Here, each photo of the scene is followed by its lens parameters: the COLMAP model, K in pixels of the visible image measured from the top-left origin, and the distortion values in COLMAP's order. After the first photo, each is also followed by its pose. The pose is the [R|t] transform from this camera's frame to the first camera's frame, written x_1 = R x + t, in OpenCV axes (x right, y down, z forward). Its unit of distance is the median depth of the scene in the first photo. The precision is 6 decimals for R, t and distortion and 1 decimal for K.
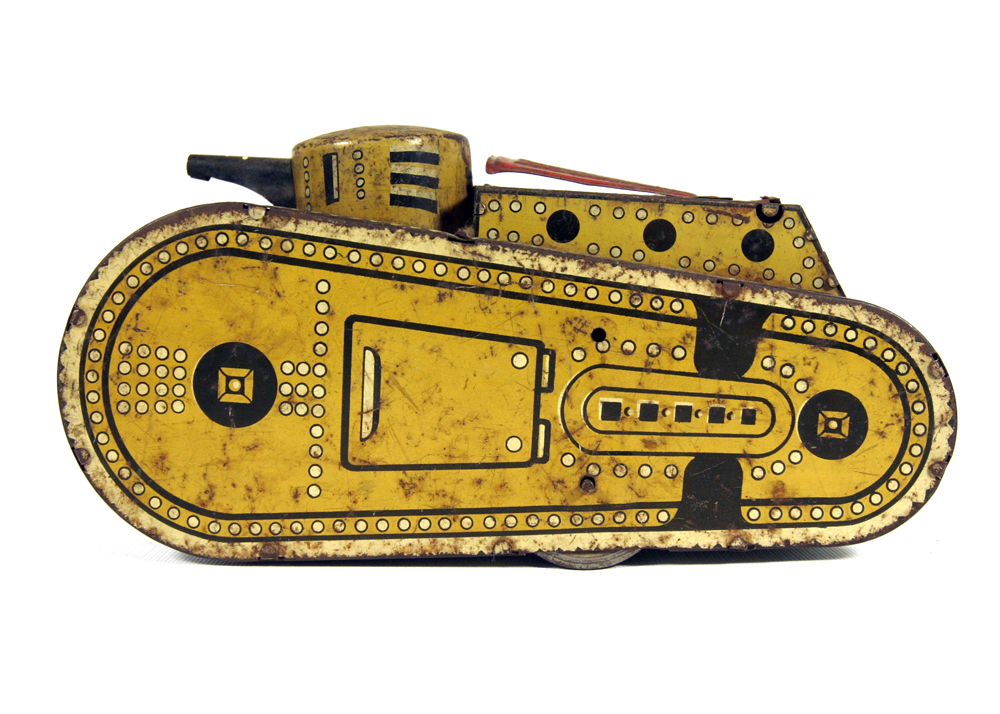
lens RADIAL K [[1177.6, 0, 500.0], [0, 1177.6, 357.0], [0, 0, 1]] dist [-0.013813, -0.013622]
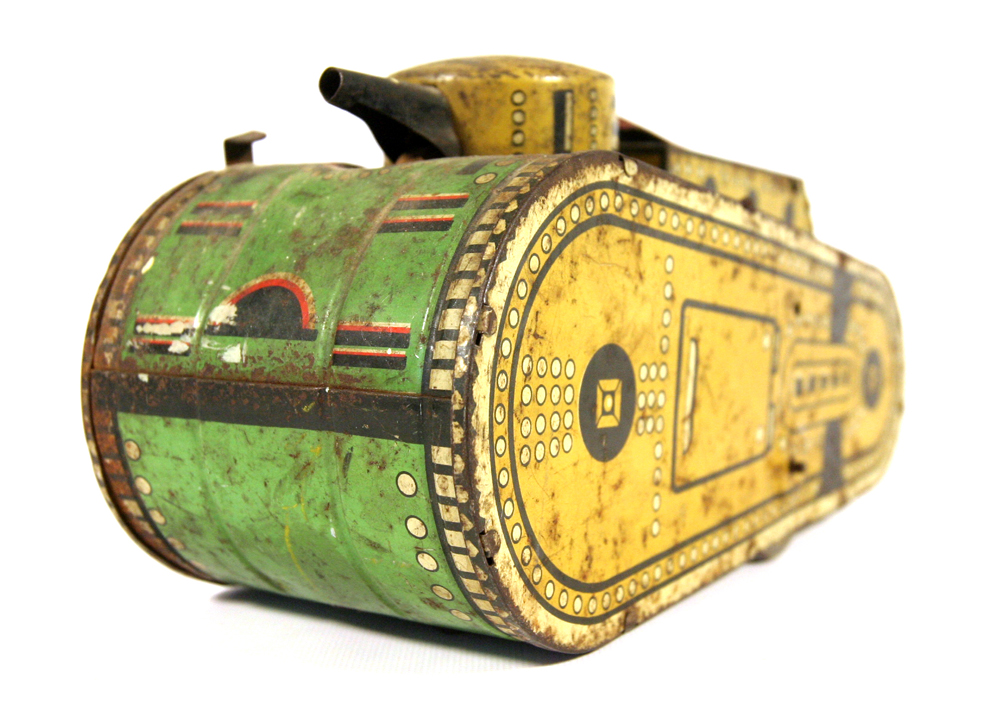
lens RADIAL K [[1378.8, 0, 500.0], [0, 1378.8, 357.5], [0, 0, 1]] dist [-0.024127, -0.006487]
pose [[0.513638, -0.079205, 0.854343, -0.990105], [0.075234, 0.996052, 0.047111, -0.049455], [-0.854702, 0.040077, 0.517569, 0.619134]]
